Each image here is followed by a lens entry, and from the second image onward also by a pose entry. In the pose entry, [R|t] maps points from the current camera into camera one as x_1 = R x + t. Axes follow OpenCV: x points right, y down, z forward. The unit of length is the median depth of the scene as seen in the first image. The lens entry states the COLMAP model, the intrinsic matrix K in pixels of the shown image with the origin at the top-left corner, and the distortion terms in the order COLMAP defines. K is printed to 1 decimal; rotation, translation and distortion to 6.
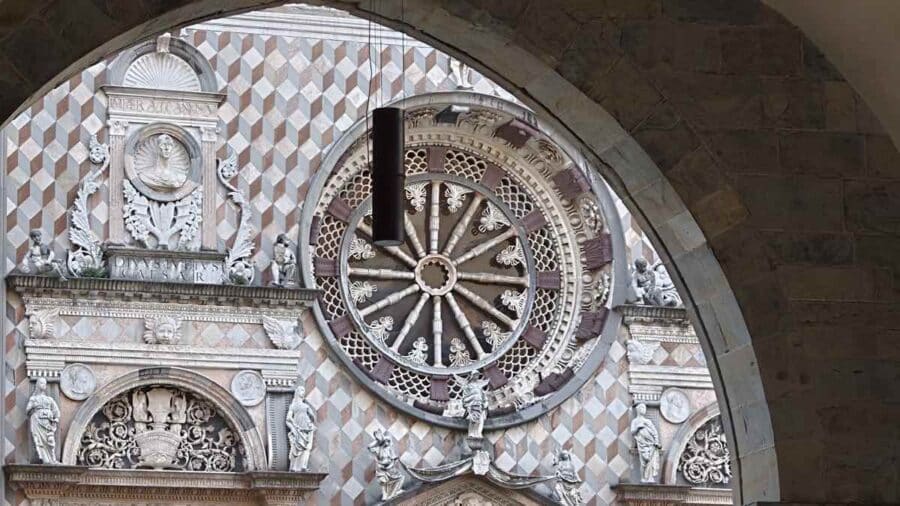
lens RADIAL K [[3568.6, 0, 450.0], [0, 3568.6, 253.0], [0, 0, 1]] dist [-0.005078, 1.365164]
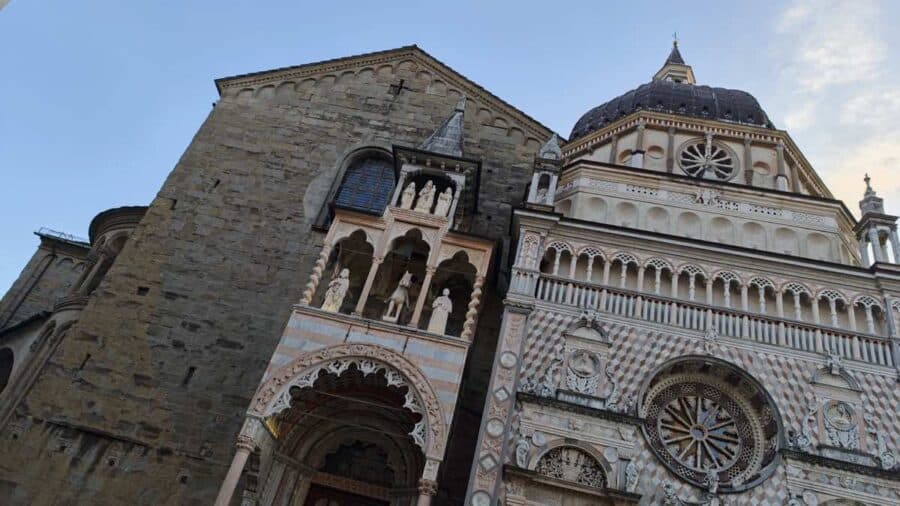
lens RADIAL K [[637.1, 0, 455.4], [0, 637.1, 254.4], [0, 0, 1]] dist [0.064107, -0.119995]
pose [[0.913848, -0.010680, -0.405916, 0.025124], [-0.165034, 0.903596, -0.395320, 0.103335], [0.371006, 0.428252, 0.823987, 0.535039]]
